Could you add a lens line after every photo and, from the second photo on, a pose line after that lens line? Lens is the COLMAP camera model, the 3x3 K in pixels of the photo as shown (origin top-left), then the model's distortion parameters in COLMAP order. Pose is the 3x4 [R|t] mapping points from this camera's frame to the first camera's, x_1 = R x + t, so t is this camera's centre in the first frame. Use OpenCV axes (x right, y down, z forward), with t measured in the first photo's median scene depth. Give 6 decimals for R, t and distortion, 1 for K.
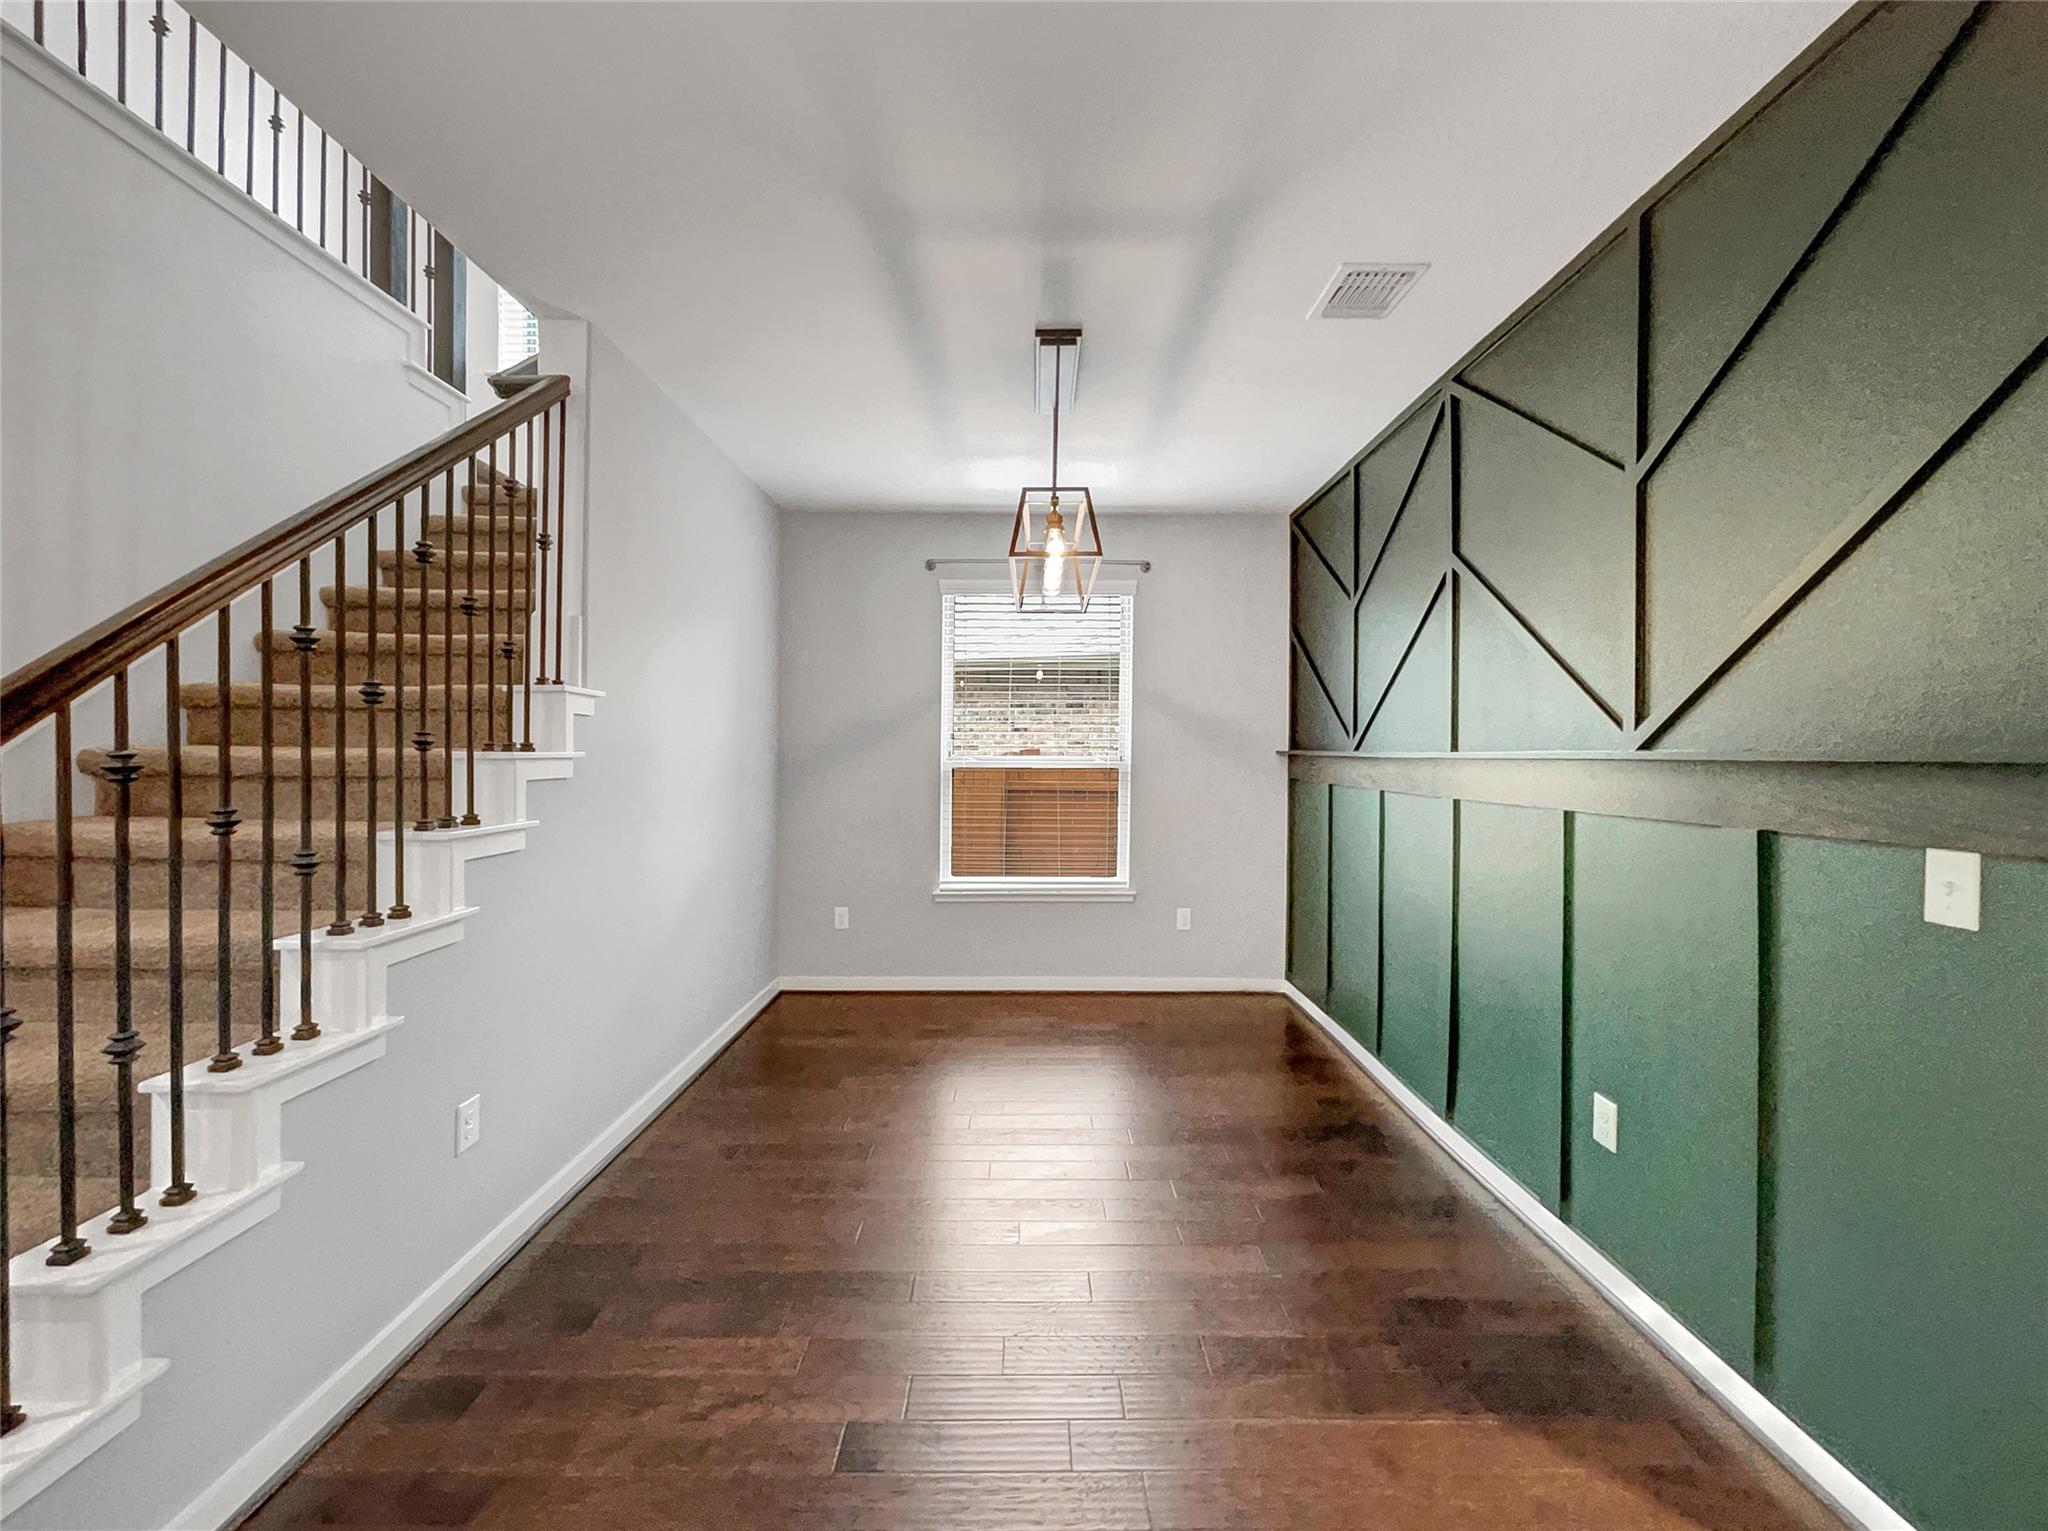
lens RADIAL K [[845.2, 0, 1026.7], [0, 845.2, 755.3], [0, 0, 1]] dist [0.000727, -0.000011]
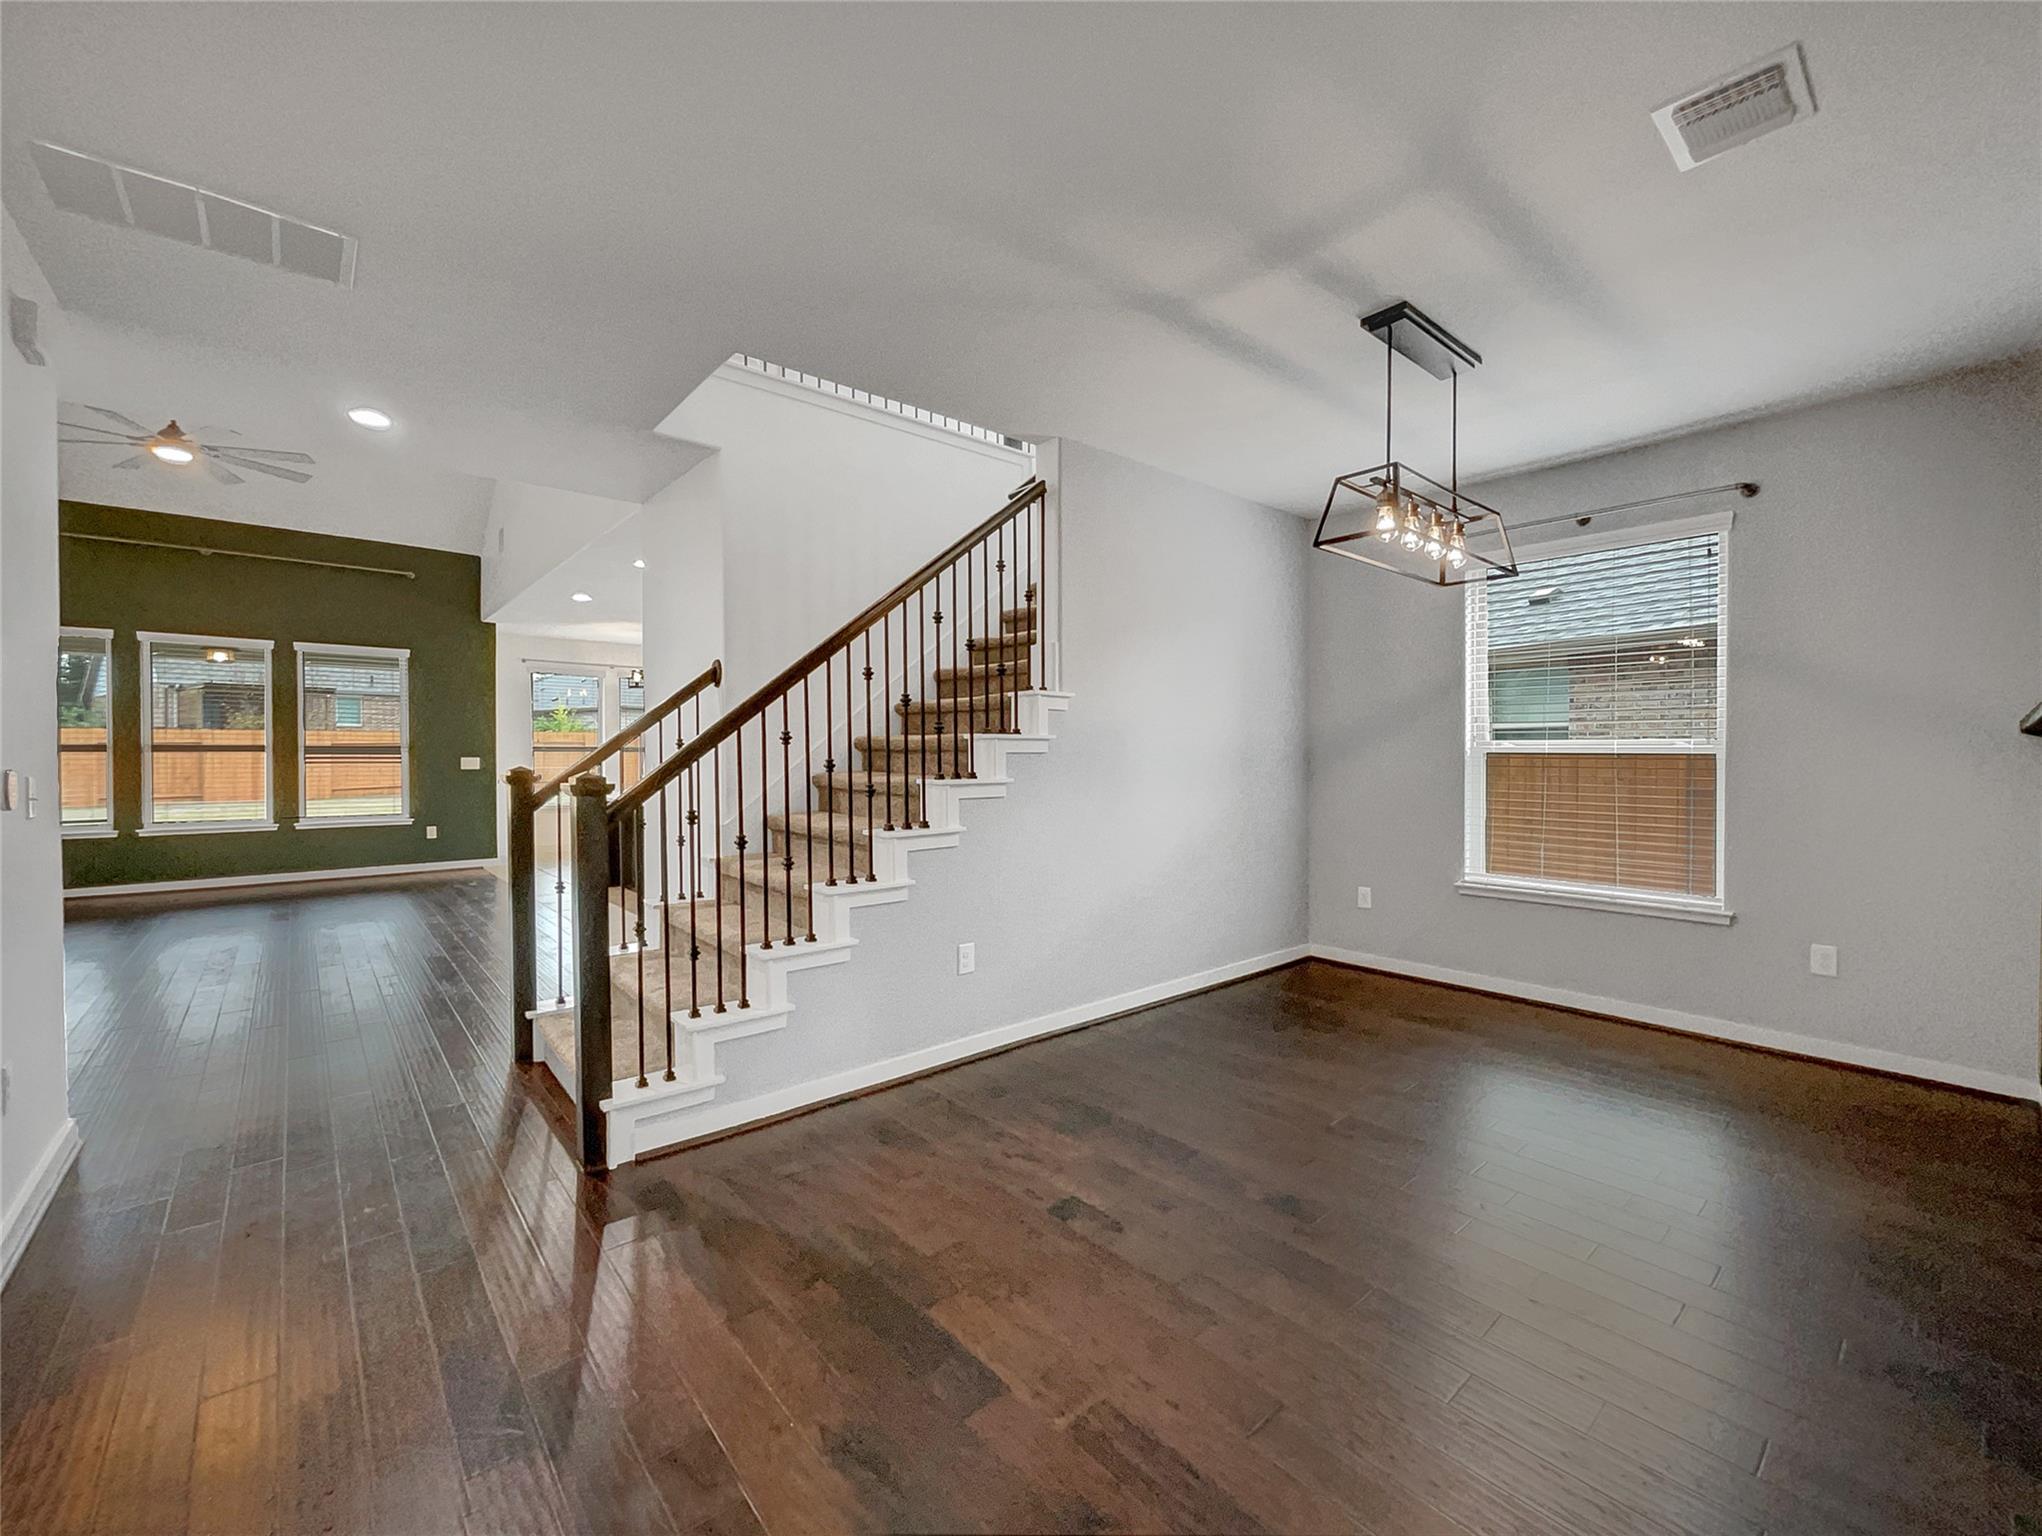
lens RADIAL K [[833.2, 0, 1019.9], [0, 833.2, 763.5], [0, 0, 1]] dist [-0.001219, 0.000120]
pose [[0.650617, 0.007267, -0.759372, 0.517252], [0.000703, 0.999948, 0.010172, 0.029643], [0.759406, -0.007152, 0.650578, 0.016000]]
